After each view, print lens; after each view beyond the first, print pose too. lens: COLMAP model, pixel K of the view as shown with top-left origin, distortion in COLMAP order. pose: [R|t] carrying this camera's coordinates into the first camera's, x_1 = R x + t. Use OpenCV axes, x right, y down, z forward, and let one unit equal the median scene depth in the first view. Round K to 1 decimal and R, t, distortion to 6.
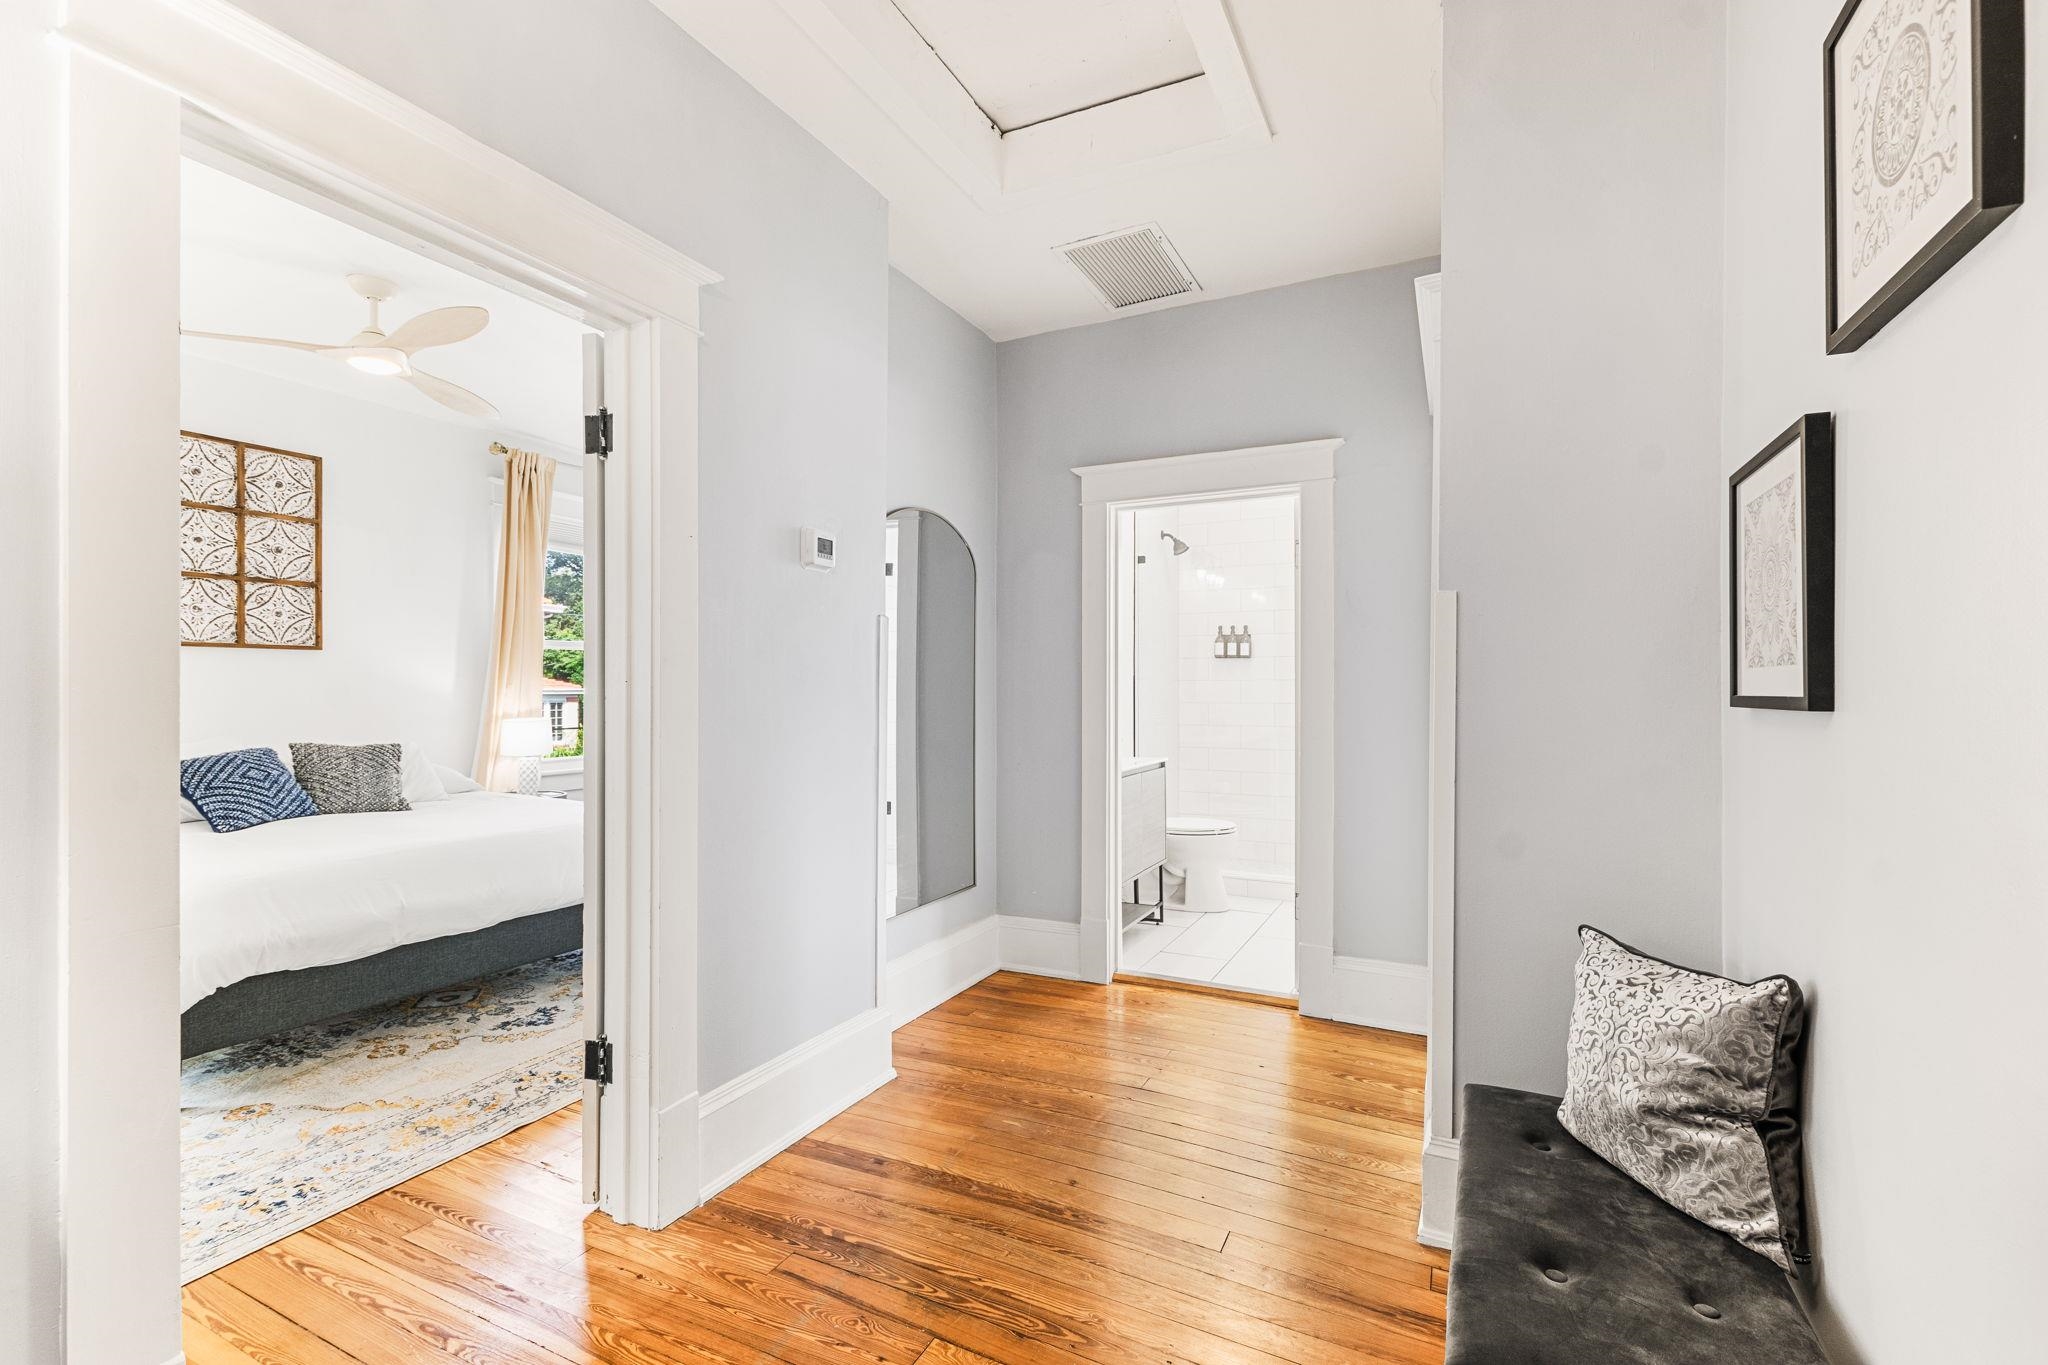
lens RADIAL K [[884.8, 0, 1027.8], [0, 884.8, 680.2], [0, 0, 1]] dist [0.005285, -0.003302]
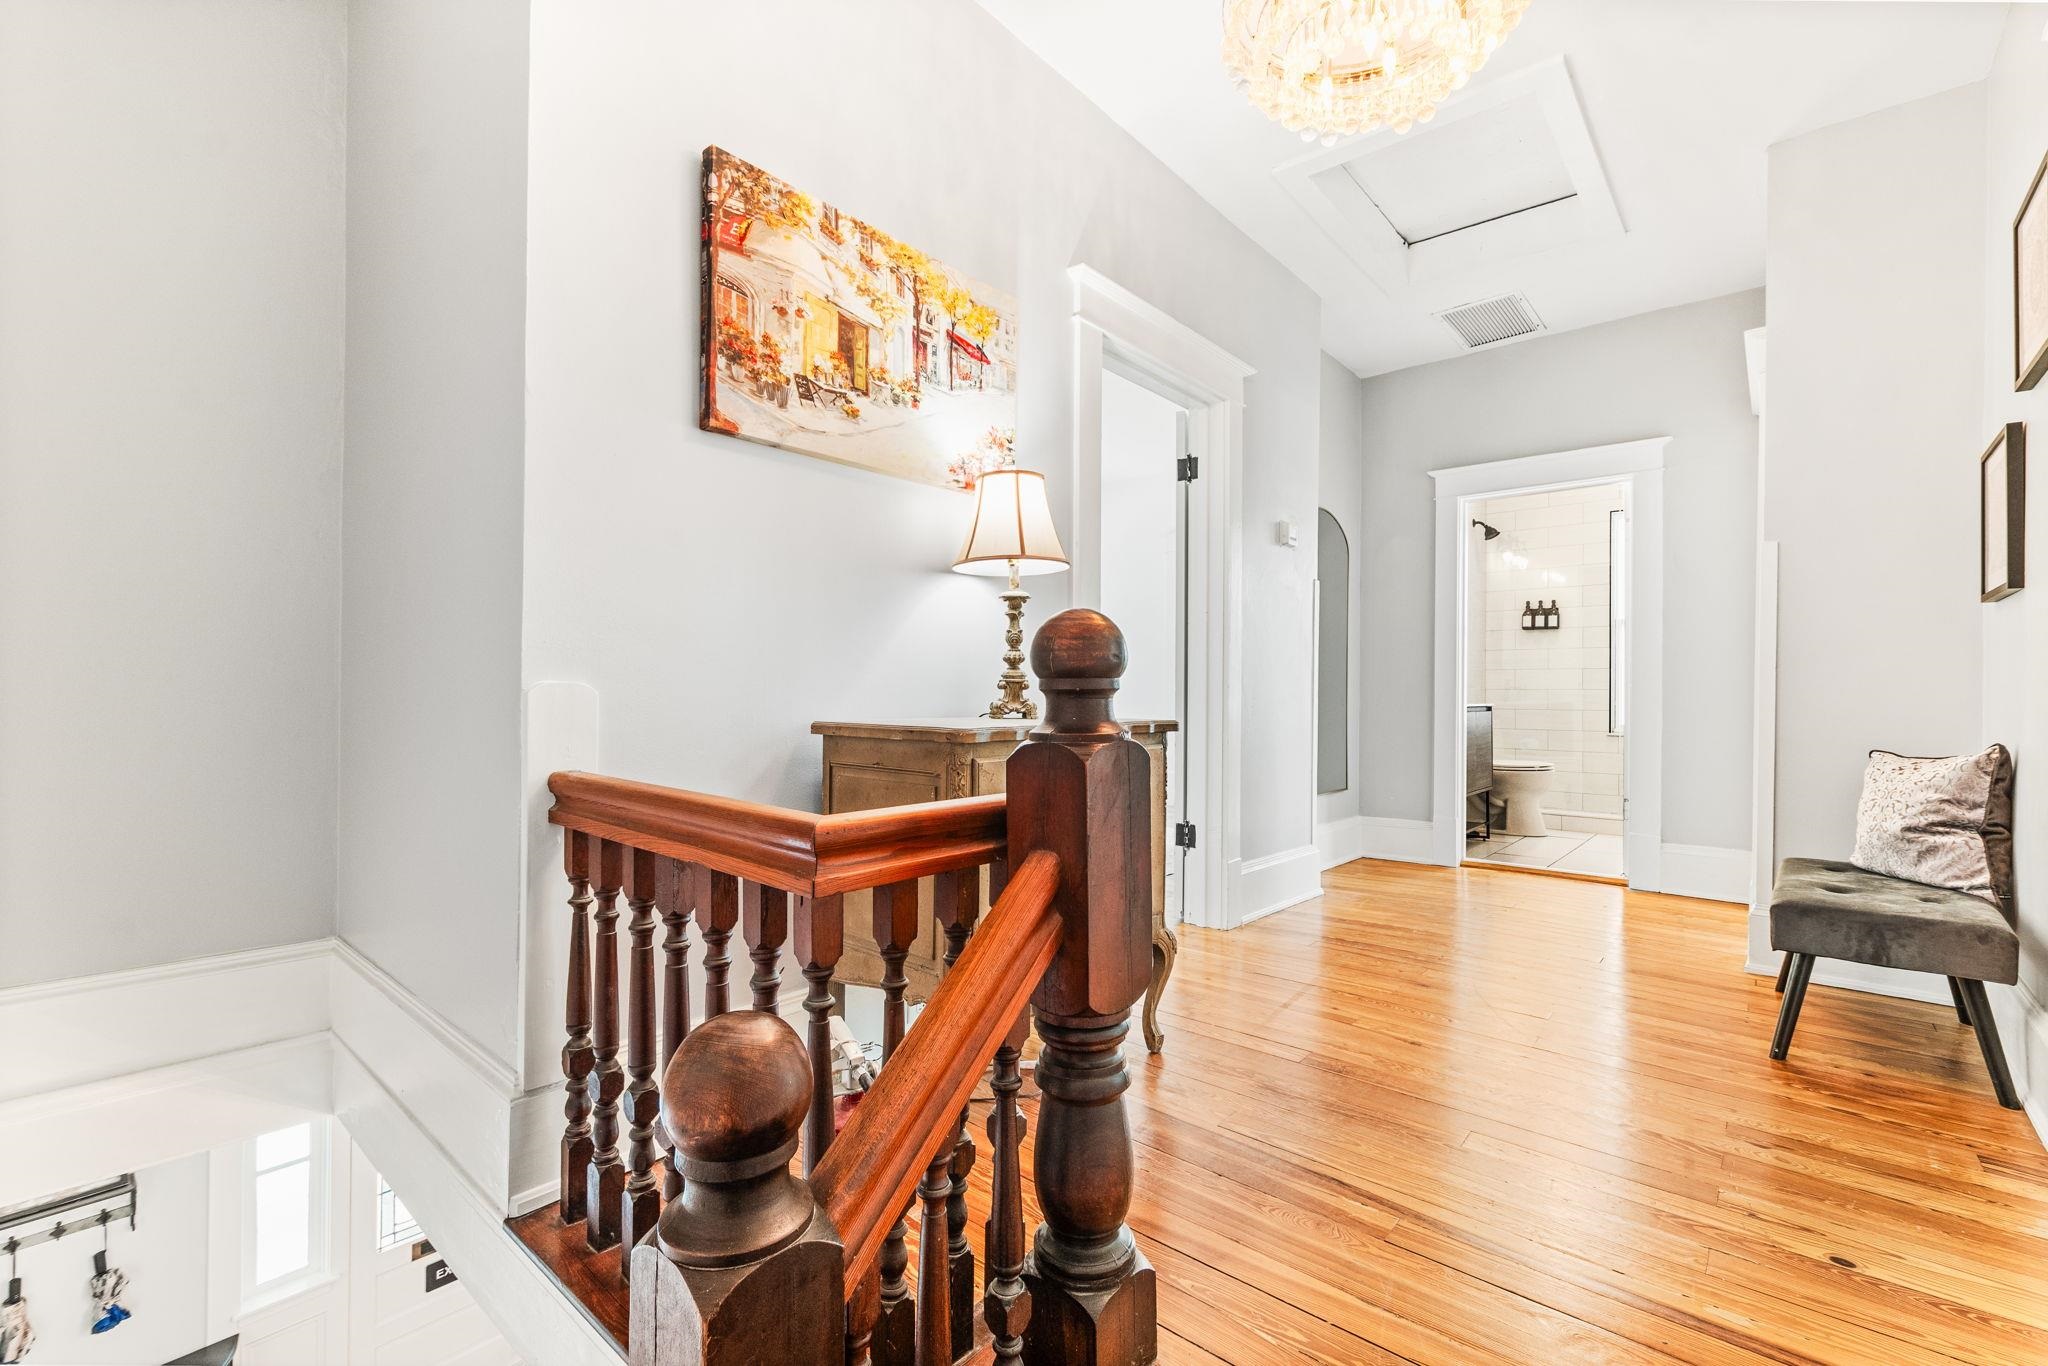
lens RADIAL K [[884.8, 0, 1023.8], [0, 884.8, 688.9], [0, 0, 1]] dist [0.005285, -0.003302]
pose [[0.968890, 0.003605, -0.247464, -0.365861], [-0.003097, 0.999992, 0.002440, 0.144701], [0.247470, -0.001597, 0.968894, -0.742907]]
